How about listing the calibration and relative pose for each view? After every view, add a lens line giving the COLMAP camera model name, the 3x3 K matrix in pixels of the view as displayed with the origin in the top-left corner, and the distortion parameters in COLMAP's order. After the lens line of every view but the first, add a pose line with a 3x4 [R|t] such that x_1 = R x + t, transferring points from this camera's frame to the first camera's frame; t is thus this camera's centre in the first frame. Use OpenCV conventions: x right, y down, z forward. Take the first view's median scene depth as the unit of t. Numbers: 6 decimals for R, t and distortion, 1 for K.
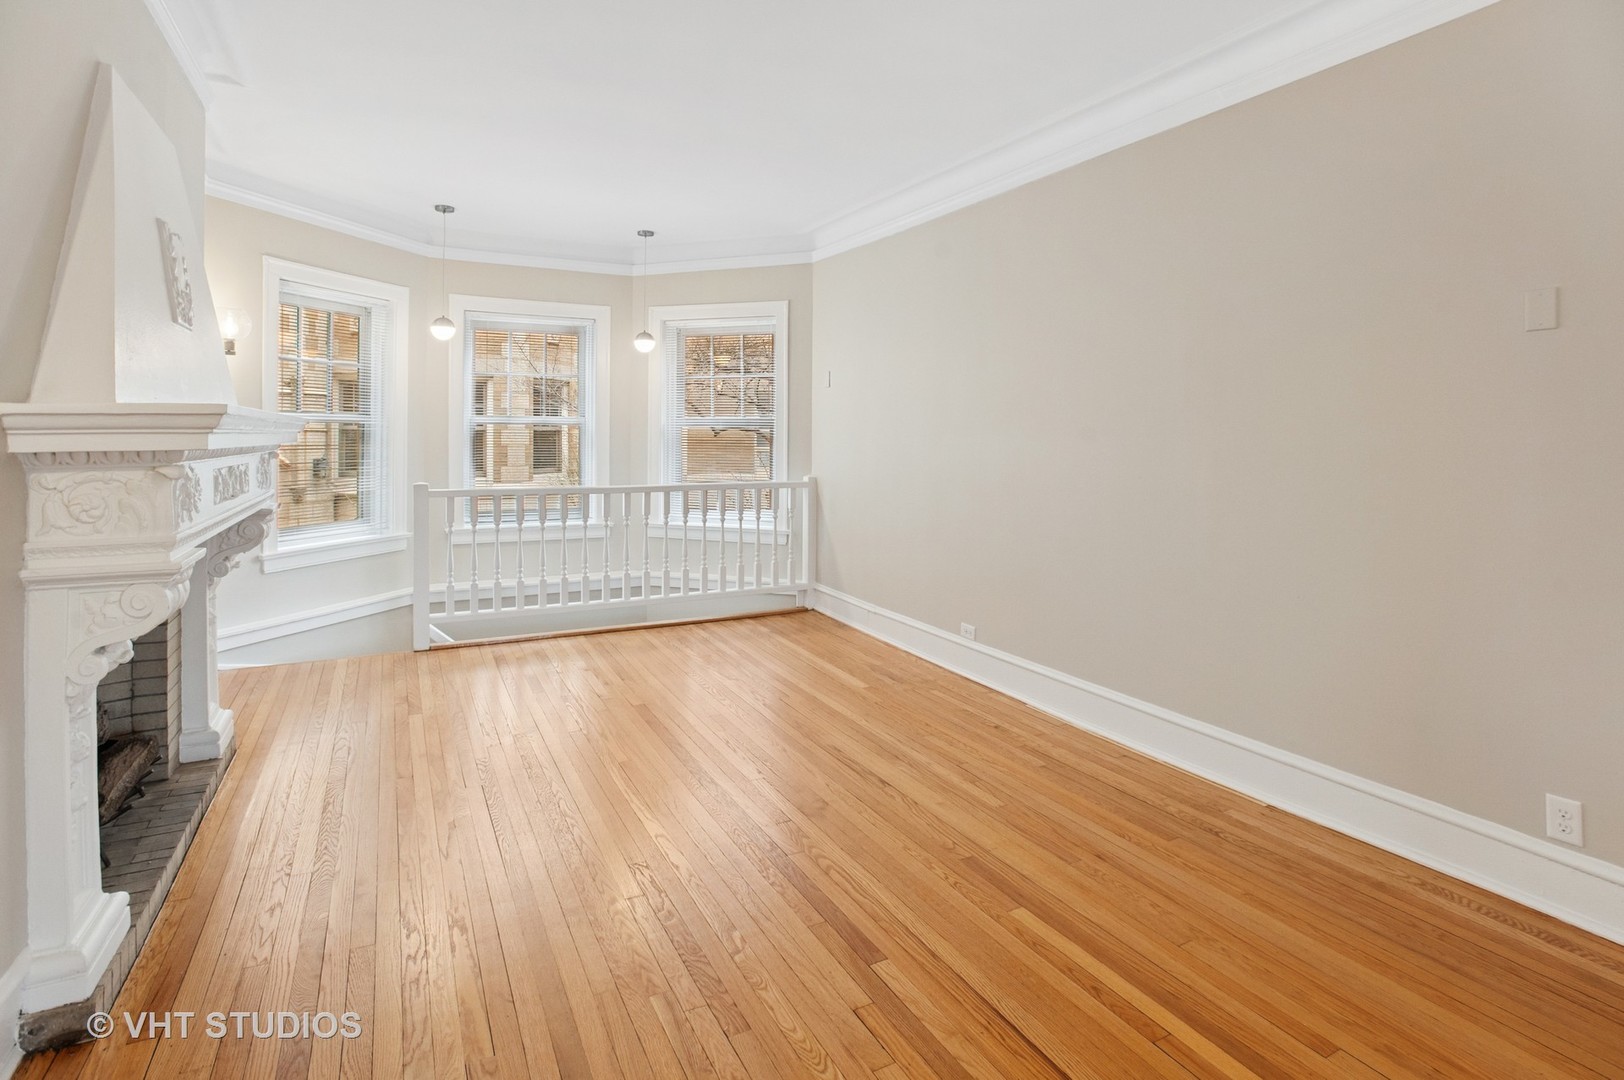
lens RADIAL K [[803.6, 0, 802.5], [0, 803.6, 416.1], [0, 0, 1]] dist [-0.032467, 0.008999]
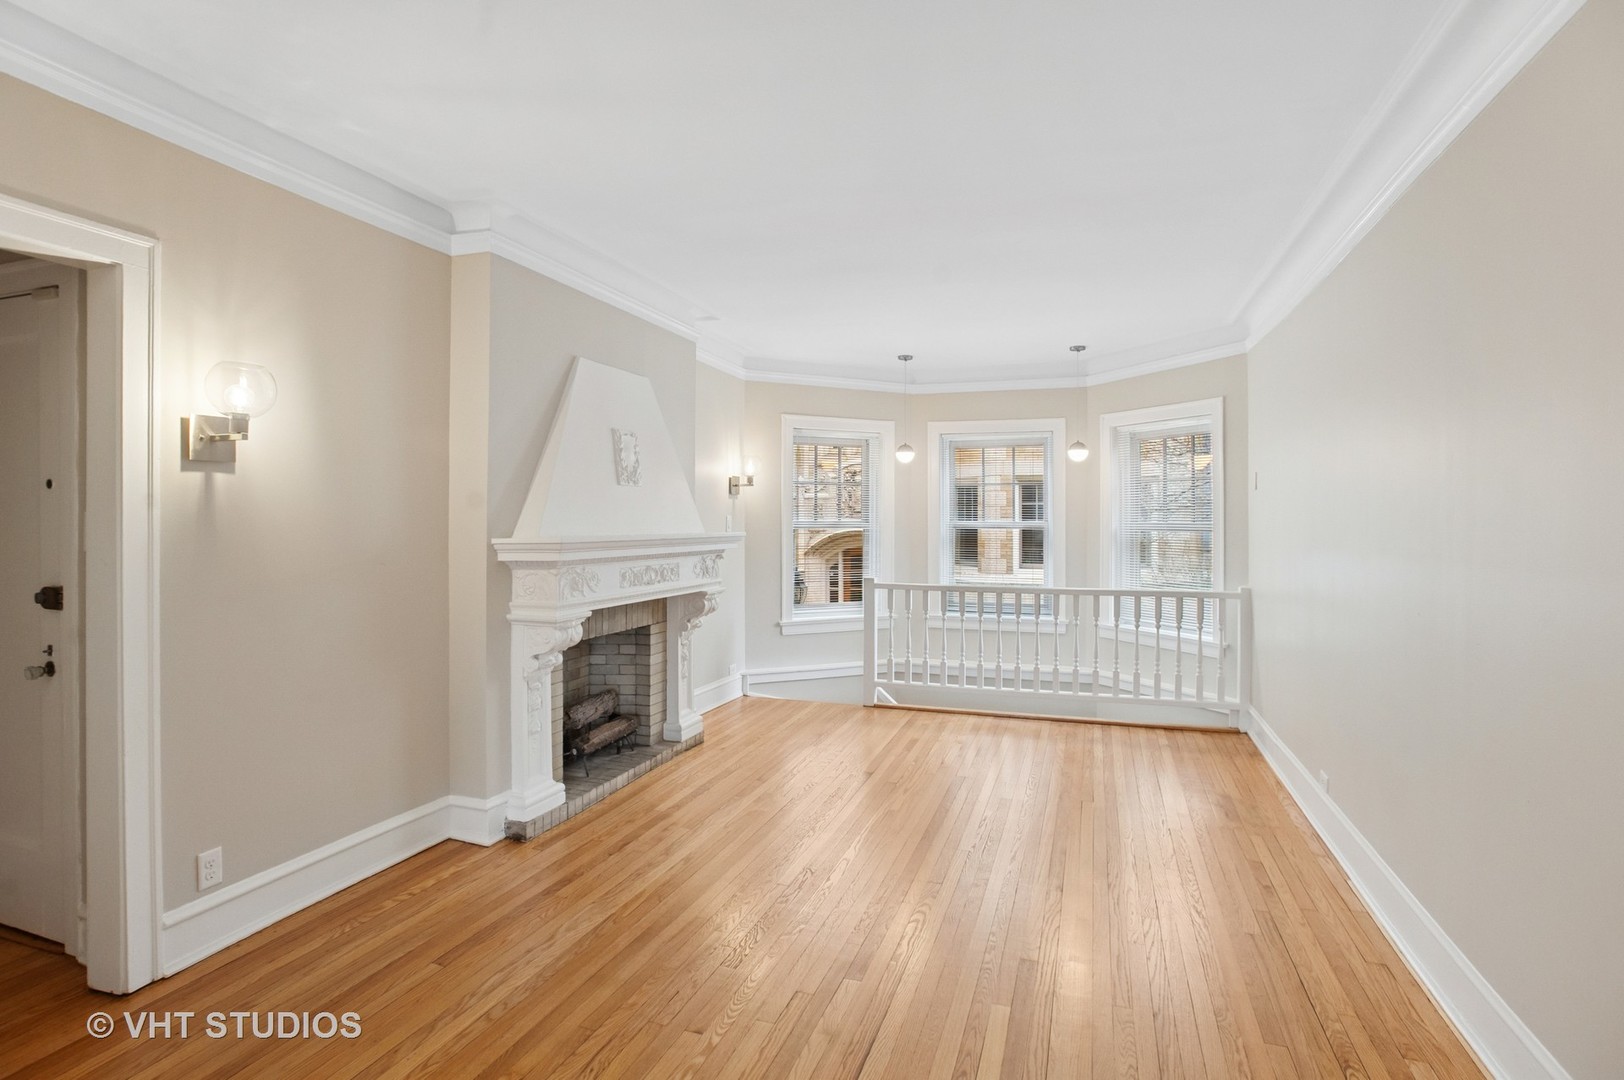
lens RADIAL K [[799.7, 0, 823.0], [0, 799.7, 511.7], [0, 0, 1]] dist [-0.056237, 0.031252]
pose [[0.690033, -0.013177, -0.723658, 0.332658], [0.018786, 0.999823, -0.000292, -0.019741], [0.723534, -0.013393, 0.690159, 0.036741]]
